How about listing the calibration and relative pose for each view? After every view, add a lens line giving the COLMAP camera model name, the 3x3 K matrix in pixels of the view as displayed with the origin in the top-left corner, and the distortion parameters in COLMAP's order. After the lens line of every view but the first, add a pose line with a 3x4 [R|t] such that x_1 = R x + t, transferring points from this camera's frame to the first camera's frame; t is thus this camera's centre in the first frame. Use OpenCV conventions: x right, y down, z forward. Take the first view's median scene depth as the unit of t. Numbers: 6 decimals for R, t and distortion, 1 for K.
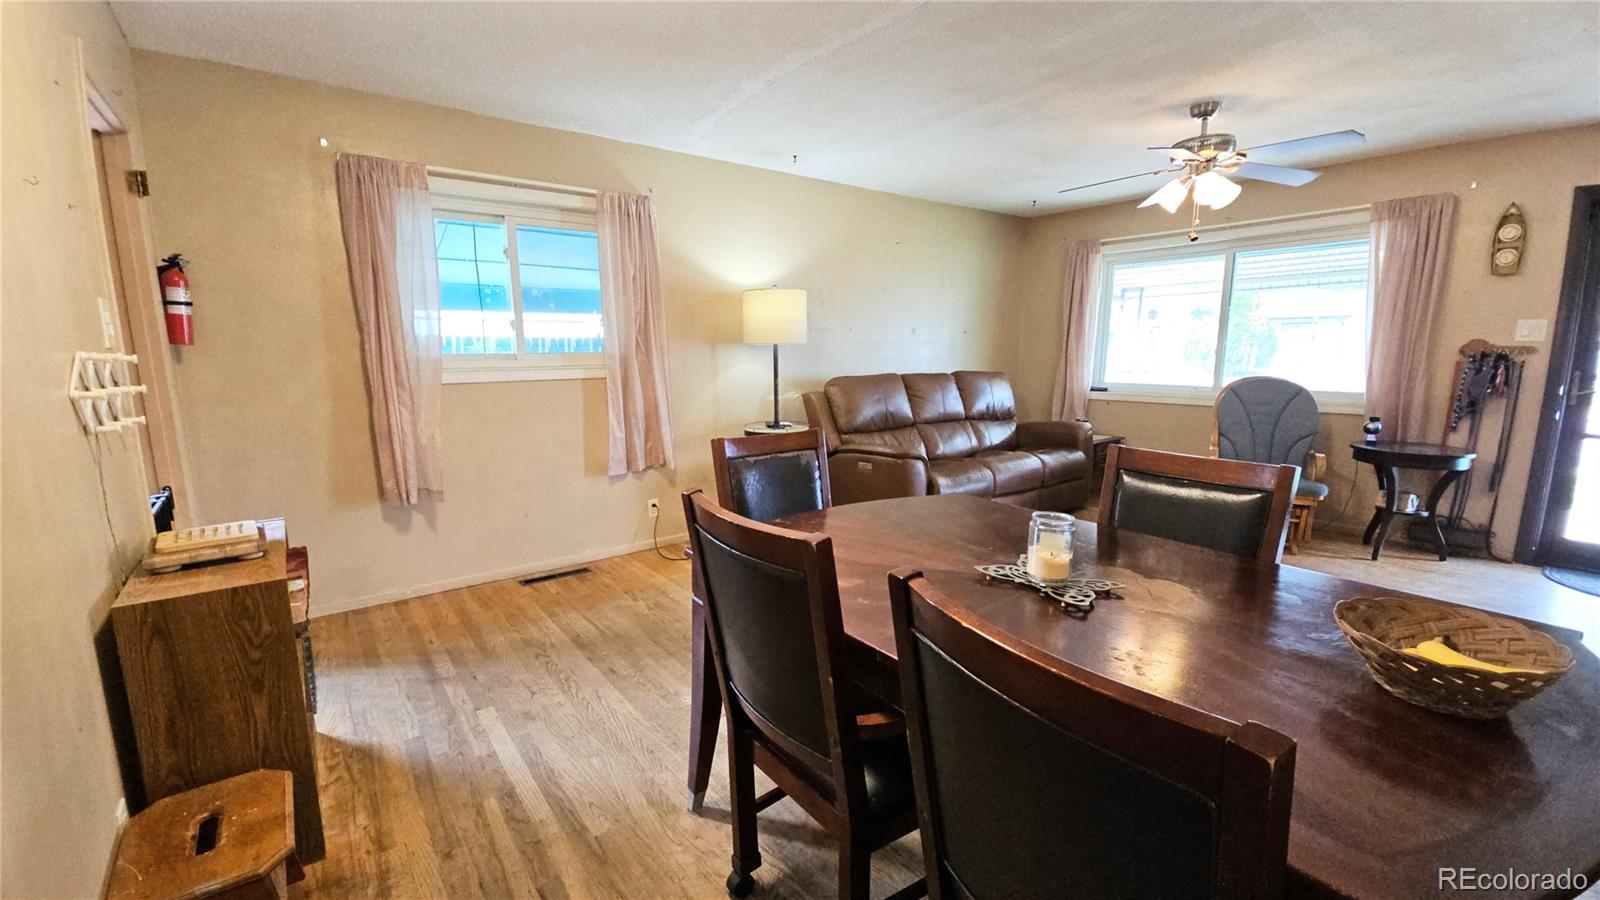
lens RADIAL K [[653.0, 0, 795.3], [0, 653.0, 458.4], [0, 0, 1]] dist [0.003846, -0.005428]
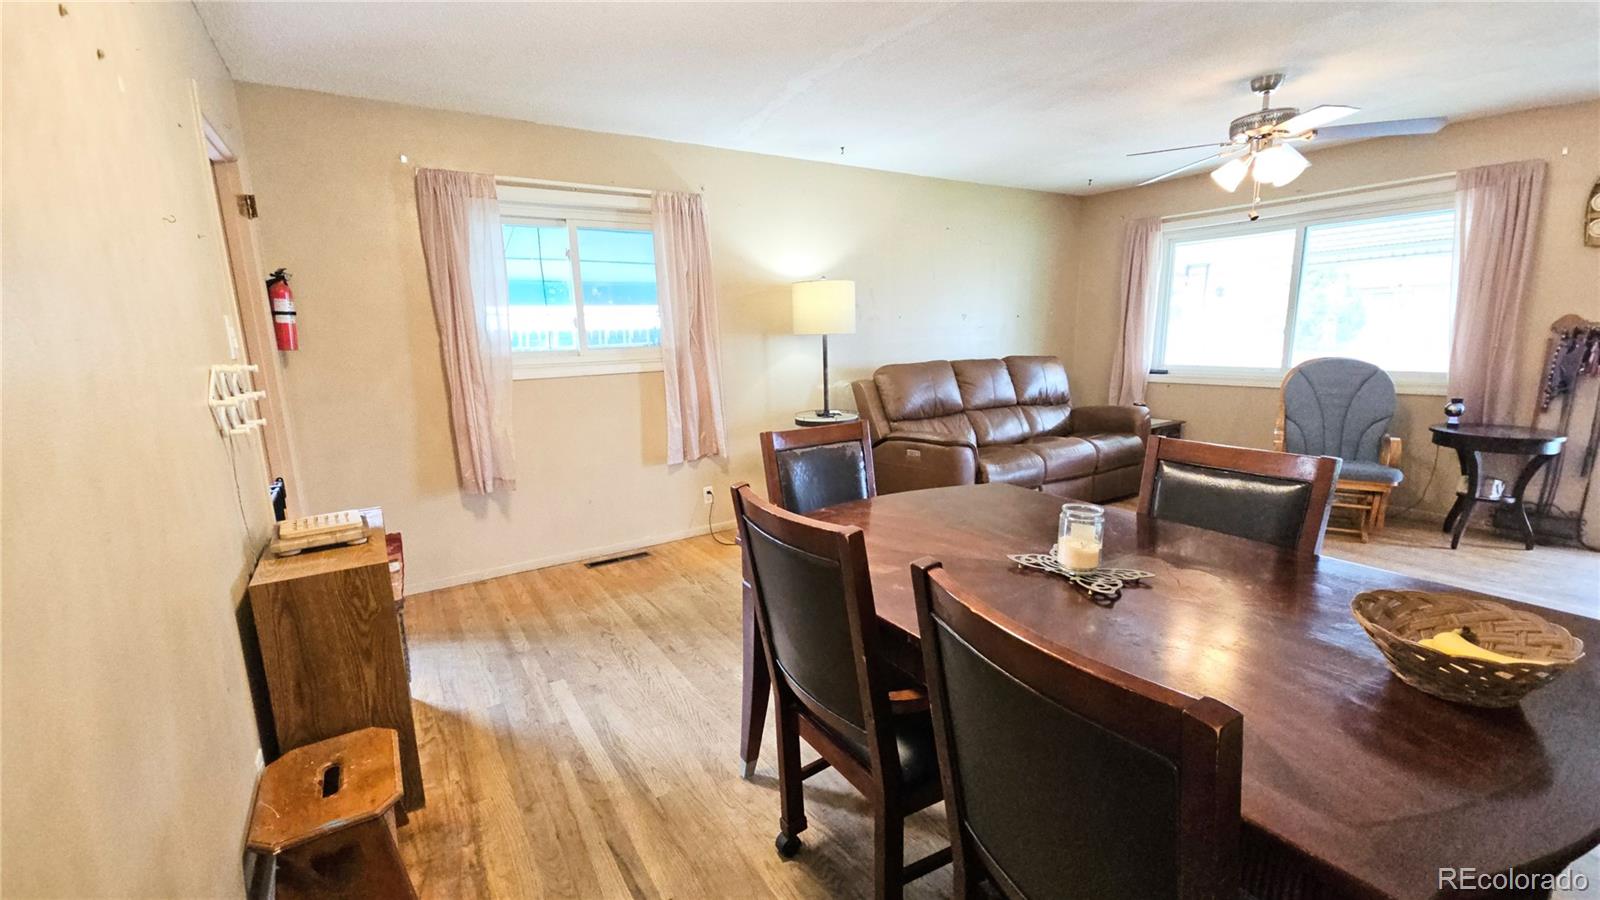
lens RADIAL K [[654.5, 0, 794.5], [0, 654.5, 457.2], [0, 0, 1]] dist [0.002767, -0.006025]
pose [[0.996356, -0.006029, -0.085082, 0.012022], [0.007997, 0.999708, 0.022809, -0.009616], [0.084919, -0.023407, 0.996113, -0.036623]]
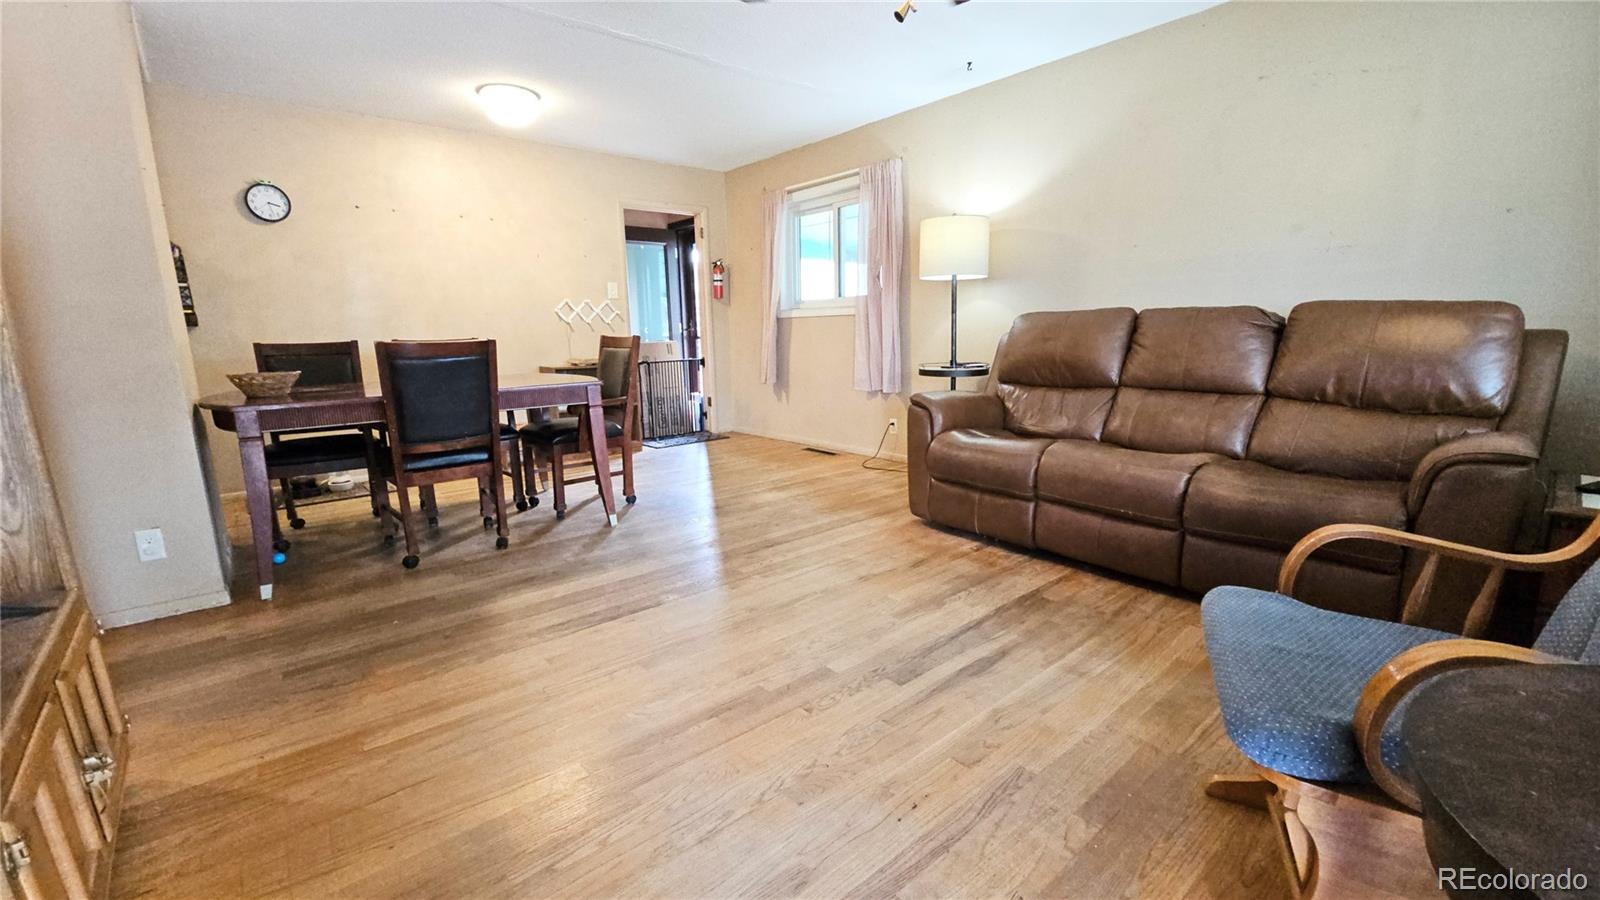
lens RADIAL K [[653.0, 0, 795.3], [0, 653.0, 458.4], [0, 0, 1]] dist [0.003846, -0.005428]
pose [[0.065707, 0.203647, -0.976837, 1.320755], [-0.145665, 0.970423, 0.192512, -0.097499], [0.987150, 0.129641, 0.093428, 1.004777]]
